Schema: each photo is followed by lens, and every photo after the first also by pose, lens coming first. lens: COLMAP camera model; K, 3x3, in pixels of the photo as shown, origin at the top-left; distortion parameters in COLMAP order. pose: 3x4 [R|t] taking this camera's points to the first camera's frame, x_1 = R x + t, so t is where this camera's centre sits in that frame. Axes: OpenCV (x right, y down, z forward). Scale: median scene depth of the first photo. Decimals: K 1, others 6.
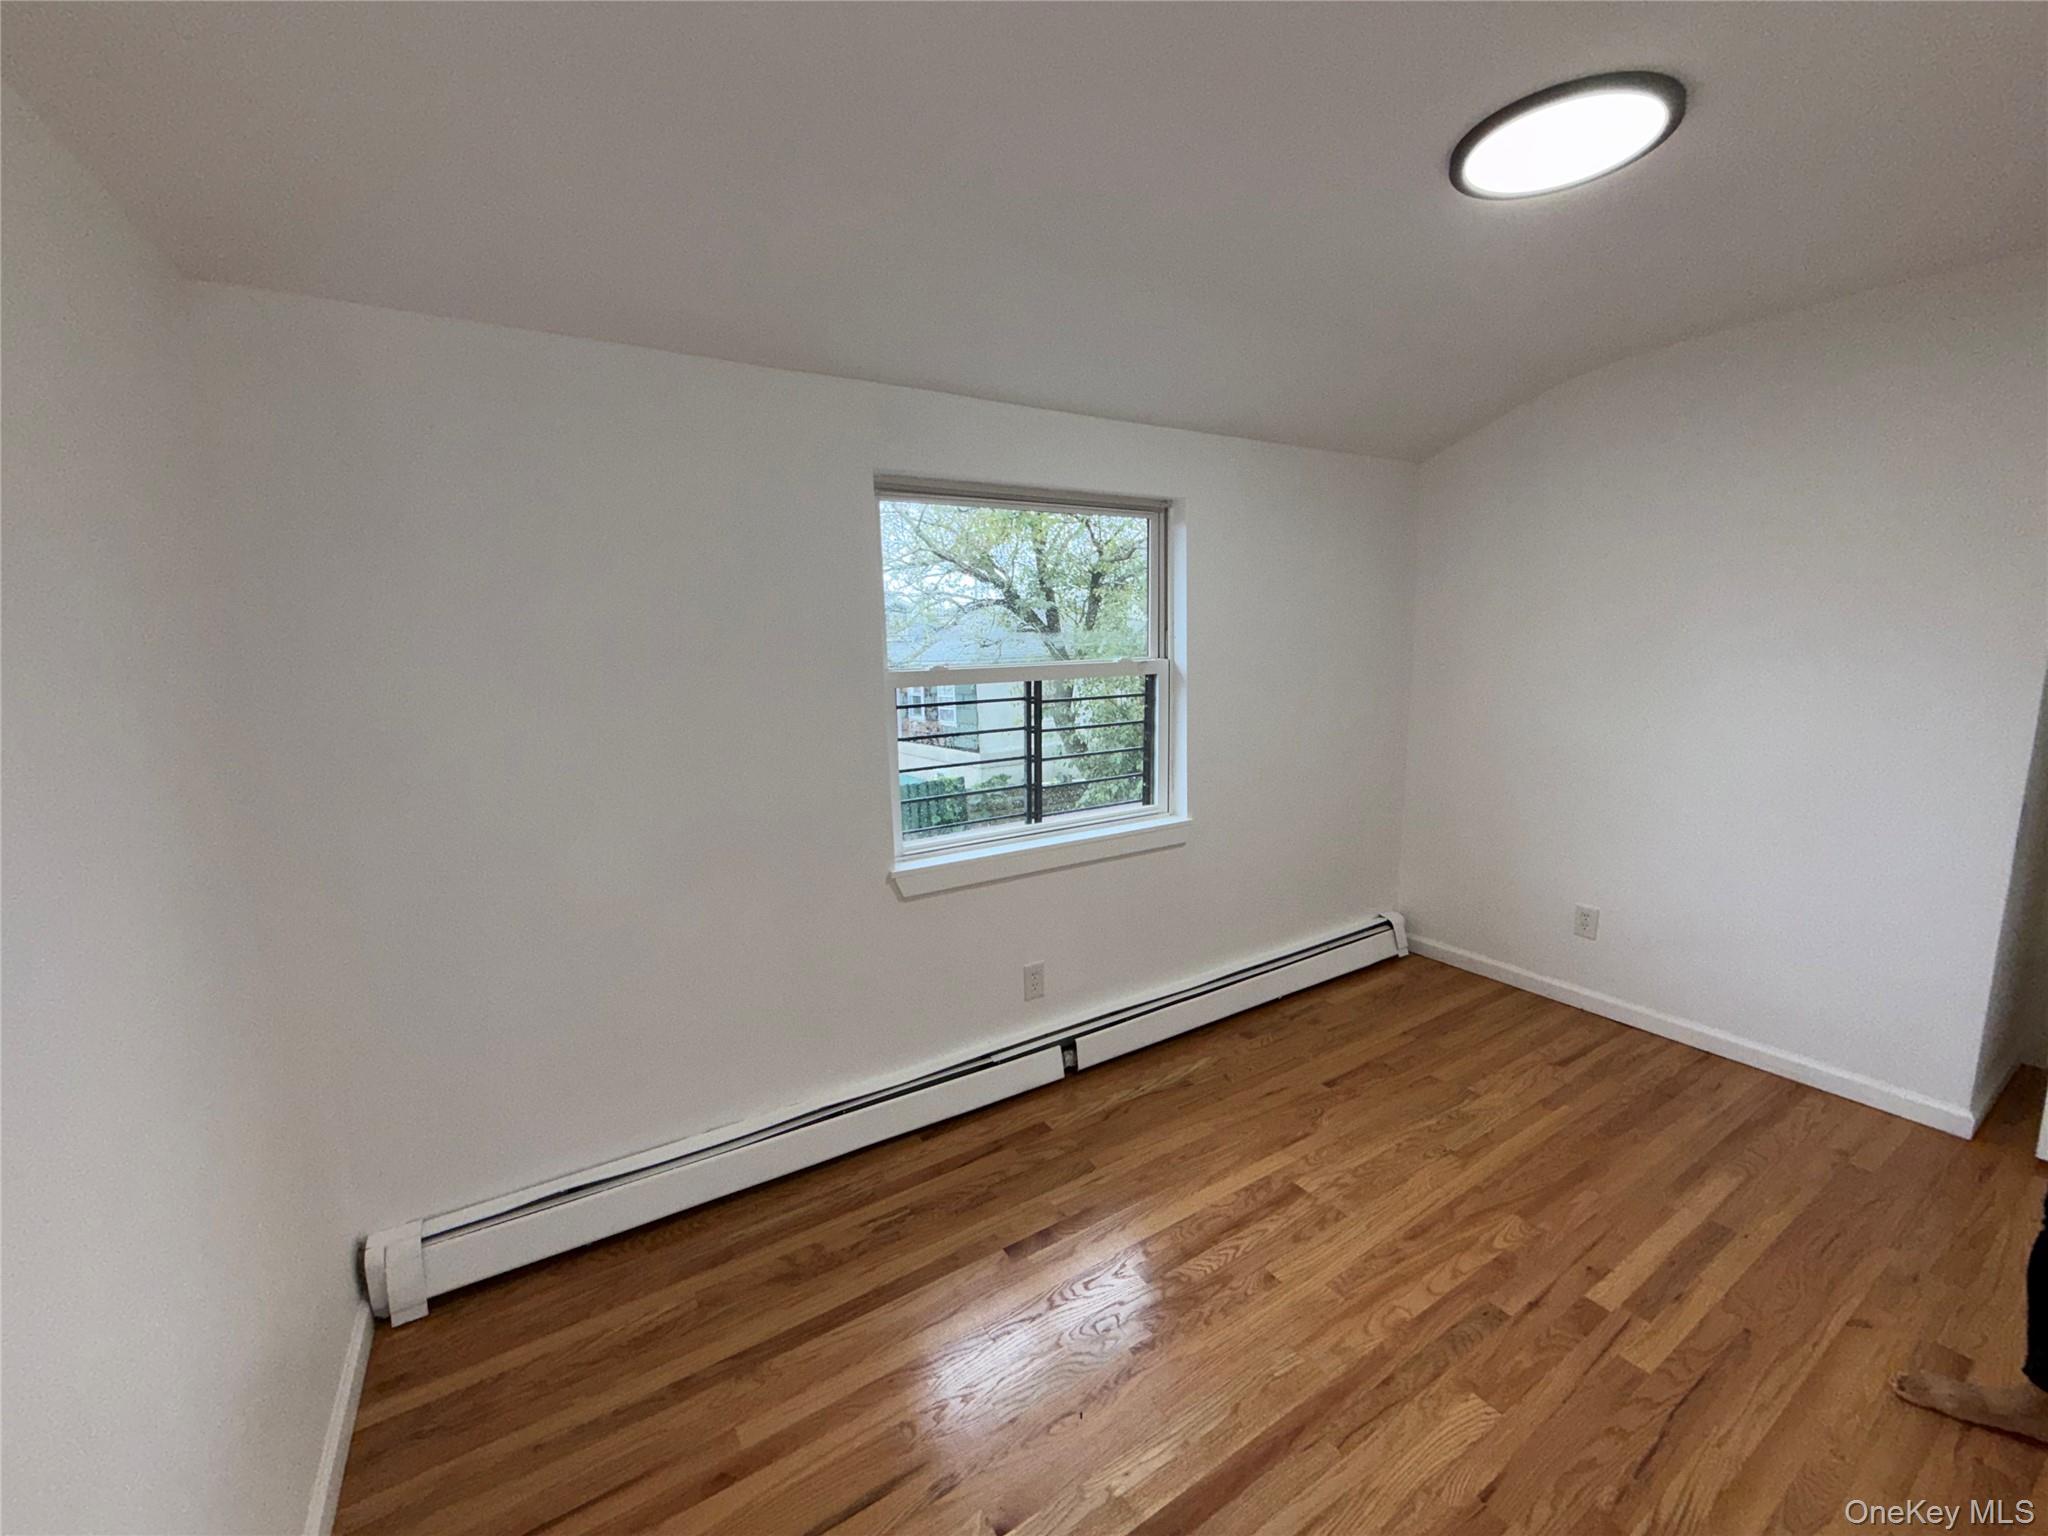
lens RADIAL K [[815.2, 0, 1018.3], [0, 815.2, 769.3], [0, 0, 1]] dist [-0.000222, 0.000043]
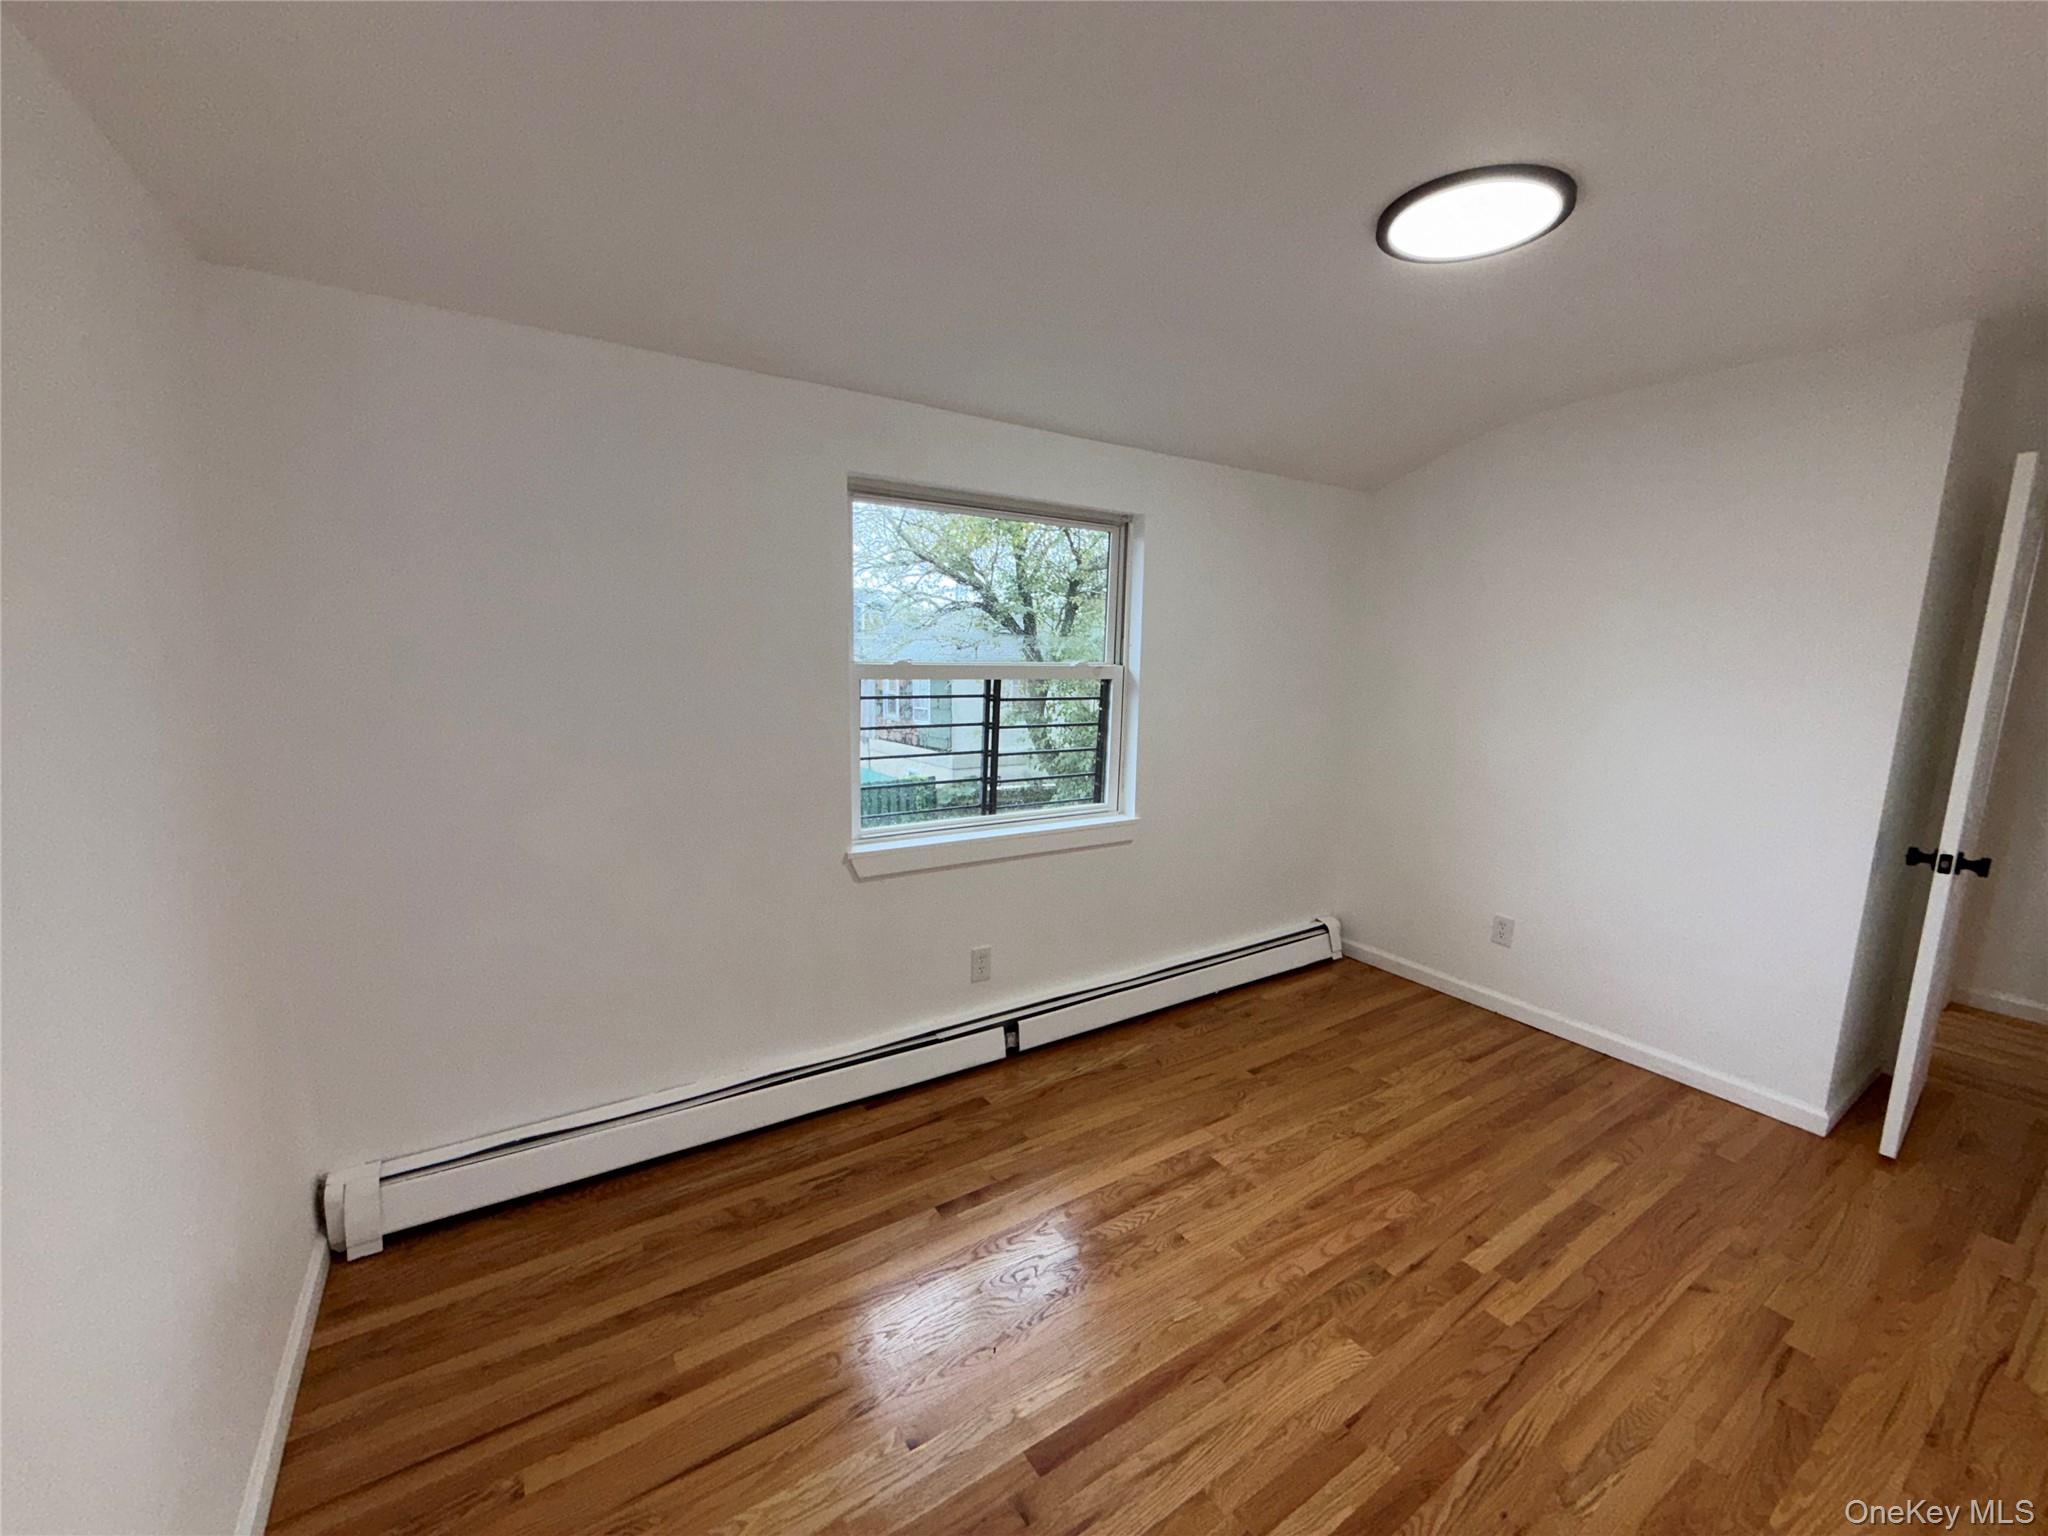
lens RADIAL K [[815.2, 0, 1018.3], [0, 815.2, 769.3], [0, 0, 1]] dist [-0.000222, 0.000043]
pose [[0.998506, 0.044609, 0.031558, 0.031088], [-0.044432, 0.998993, -0.006273, 0.017142], [-0.031806, 0.004862, 0.999482, -0.073900]]
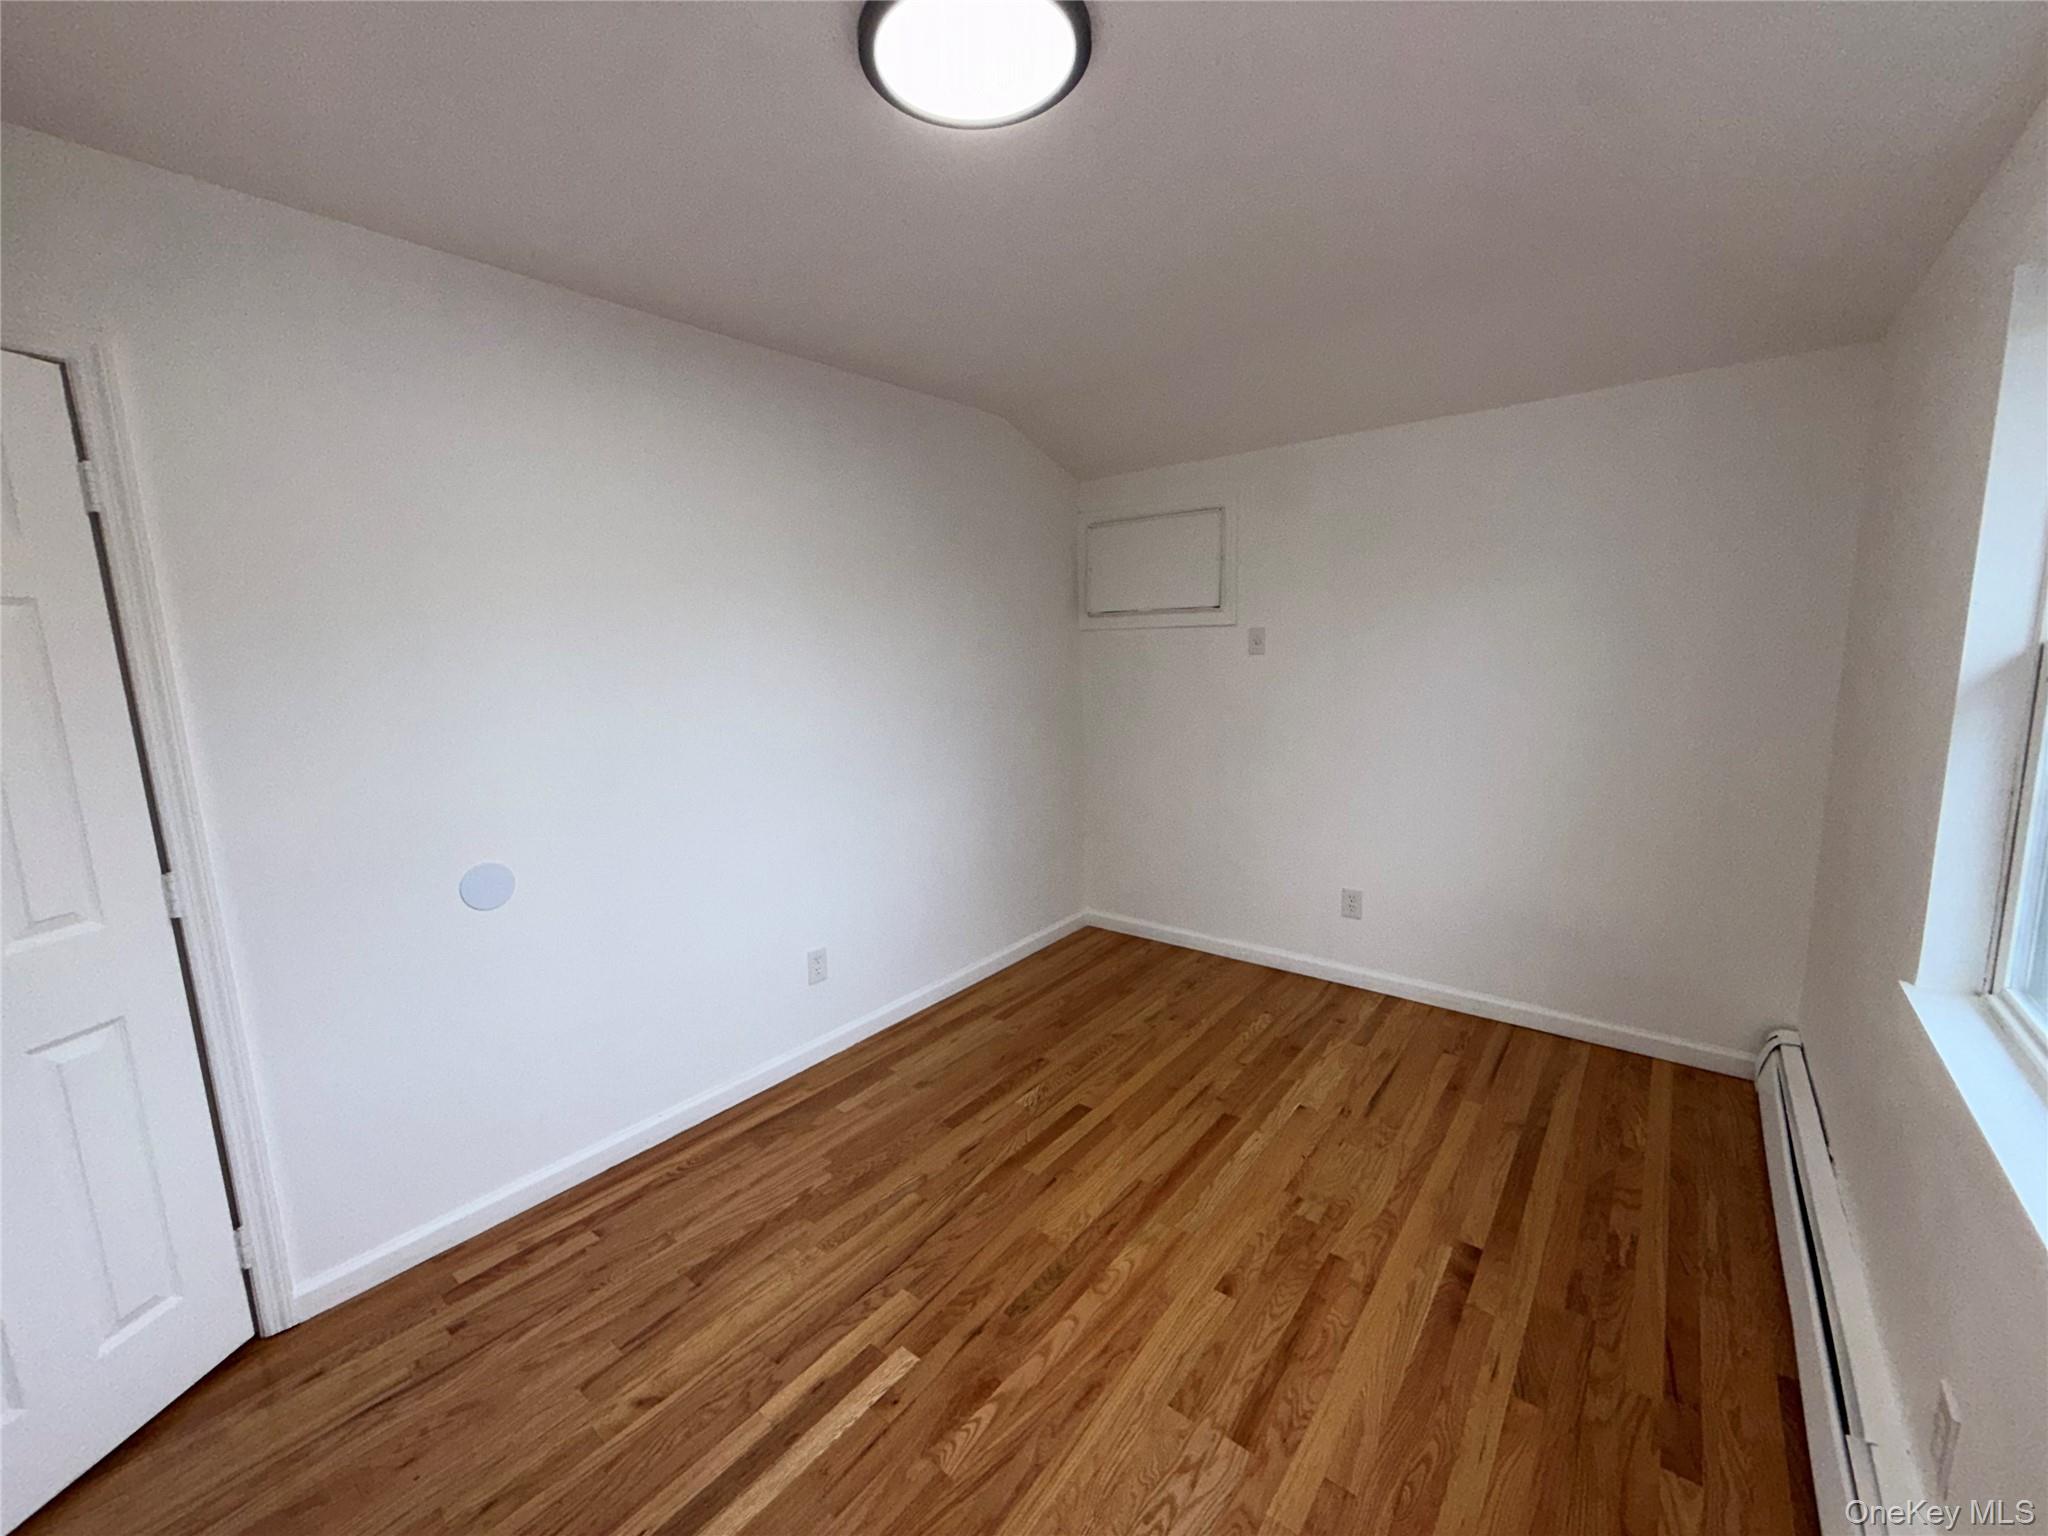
lens RADIAL K [[815.2, 0, 1018.3], [0, 815.2, 769.3], [0, 0, 1]] dist [-0.000222, 0.000043]
pose [[-0.942704, 0.104608, -0.316808, 0.735774], [0.001804, 0.951159, 0.308697, -0.241202], [0.333626, 0.290438, -0.896849, 1.510461]]
